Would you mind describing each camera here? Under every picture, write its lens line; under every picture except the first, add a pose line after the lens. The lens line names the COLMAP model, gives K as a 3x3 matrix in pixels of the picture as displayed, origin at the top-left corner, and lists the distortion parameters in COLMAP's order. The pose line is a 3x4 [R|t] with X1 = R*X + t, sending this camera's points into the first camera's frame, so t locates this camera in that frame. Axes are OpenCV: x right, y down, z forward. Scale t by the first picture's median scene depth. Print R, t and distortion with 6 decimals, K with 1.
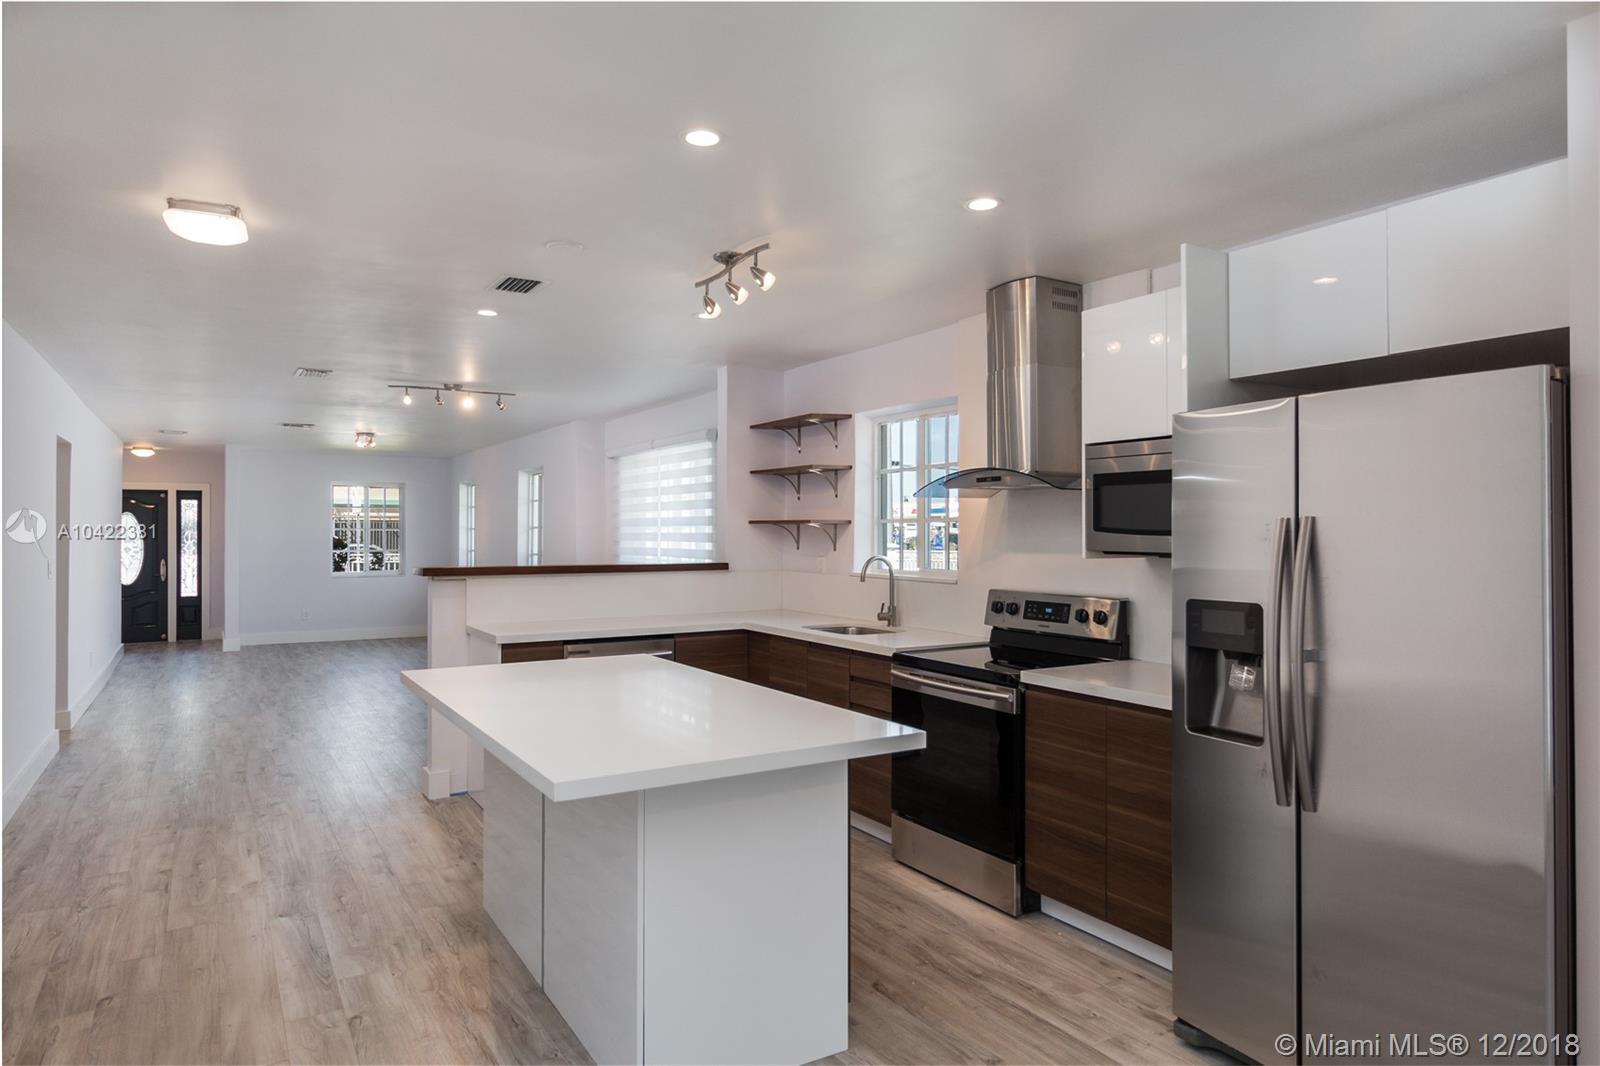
lens RADIAL K [[979.0, 0, 793.2], [0, 979.0, 524.0], [0, 0, 1]] dist [0.003845, 0.002939]
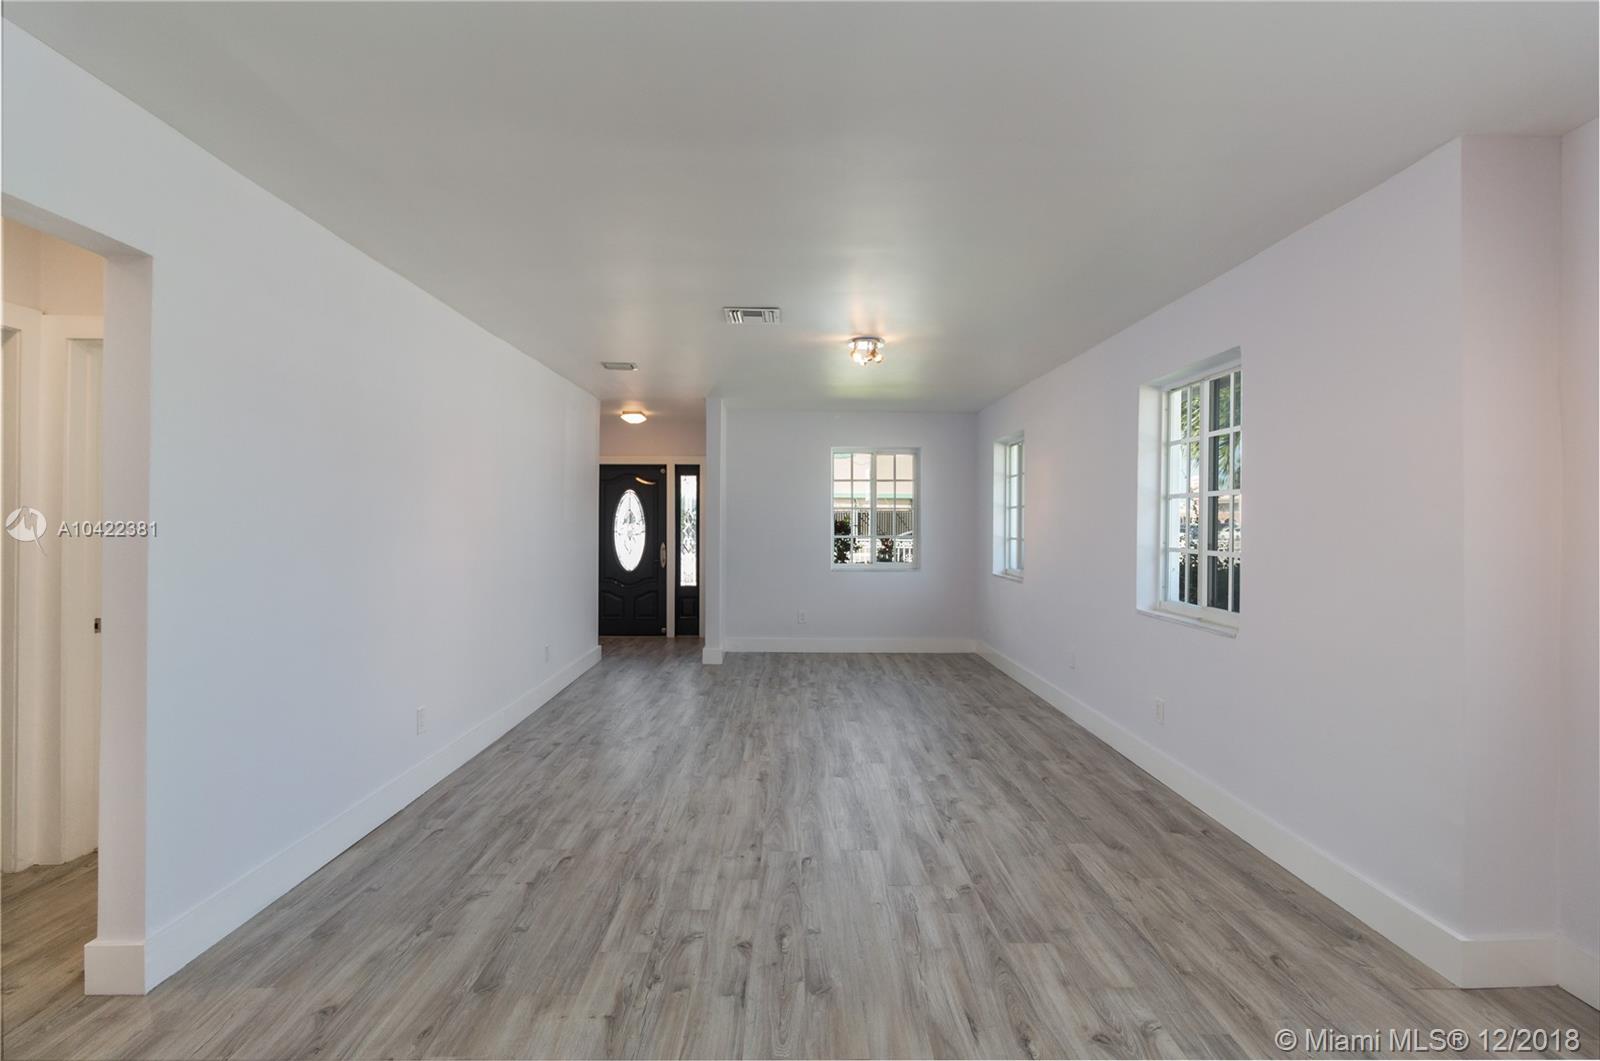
lens RADIAL K [[742.1, 0, 791.0], [0, 742.1, 524.9], [0, 0, 1]] dist [0.014776, -0.000426]
pose [[0.861303, 0.006649, -0.508049, -0.202364], [-0.000156, 0.999918, 0.012822, 0.011196], [0.508092, -0.010964, 0.861233, 0.482795]]
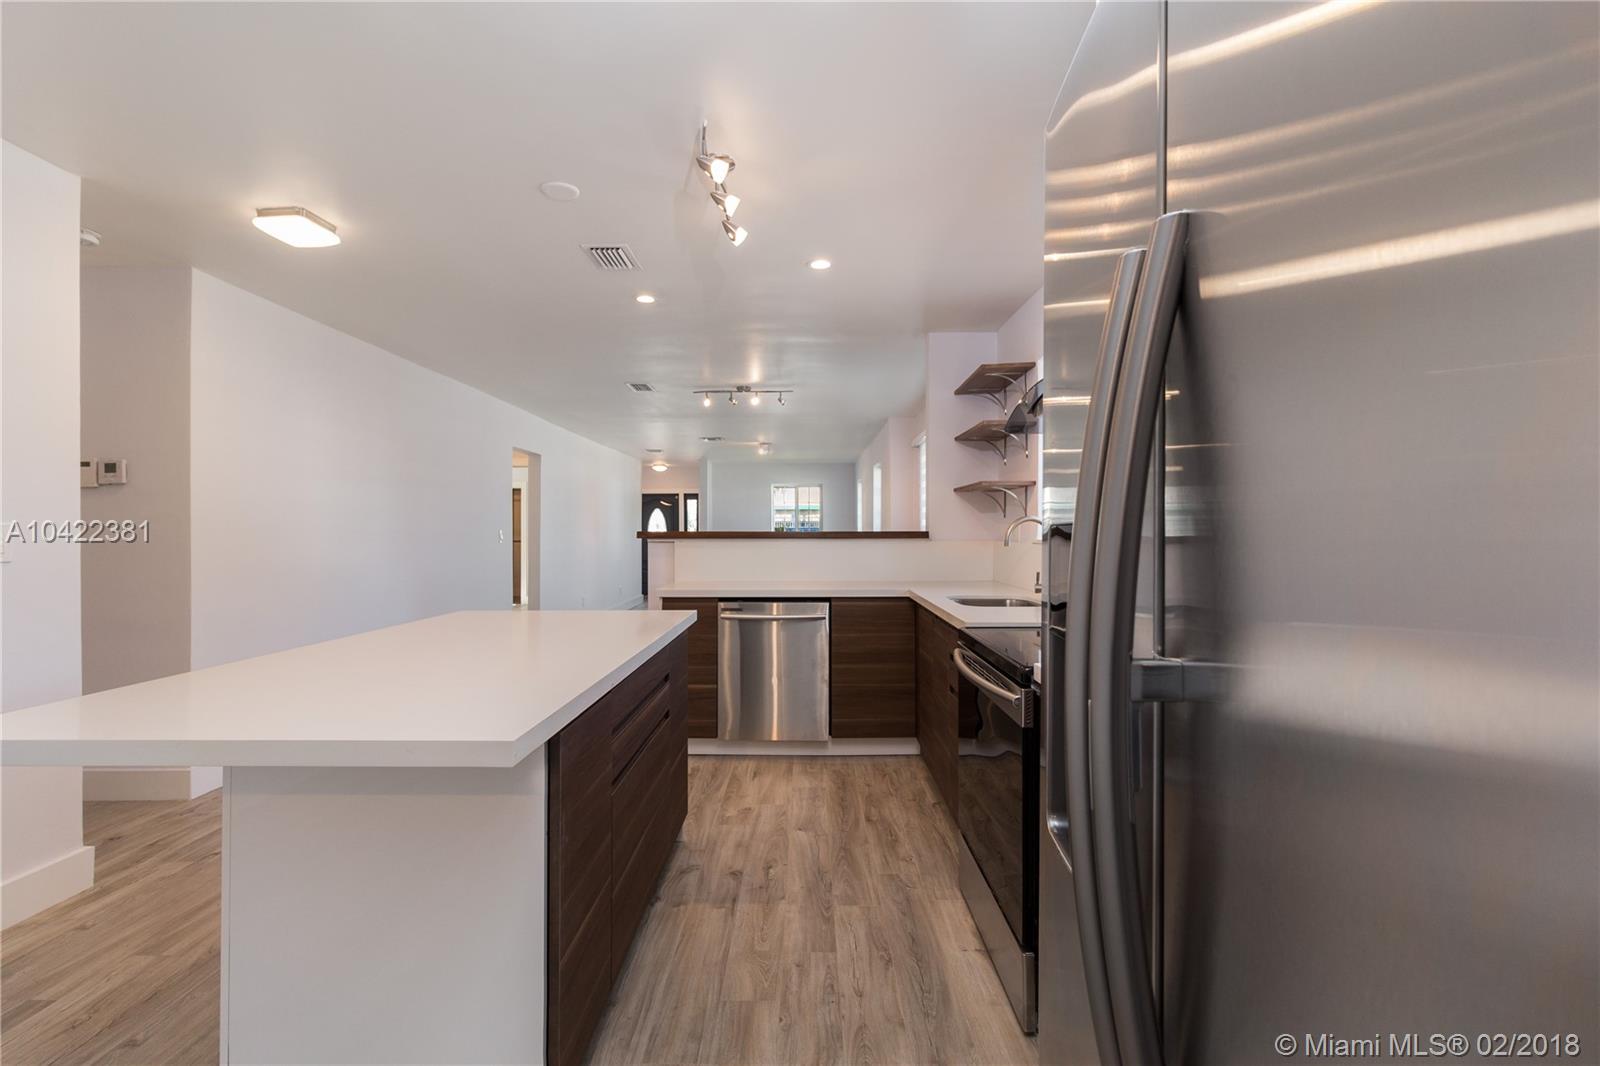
lens RADIAL K [[742.1, 0, 787.3], [0, 742.1, 531.3], [0, 0, 1]] dist [0.014776, -0.000426]
pose [[0.845708, -0.000547, -0.533646, 0.101210], [0.004974, 0.999964, 0.006859, 0.016178], [0.533623, -0.008455, 0.845680, 0.137158]]
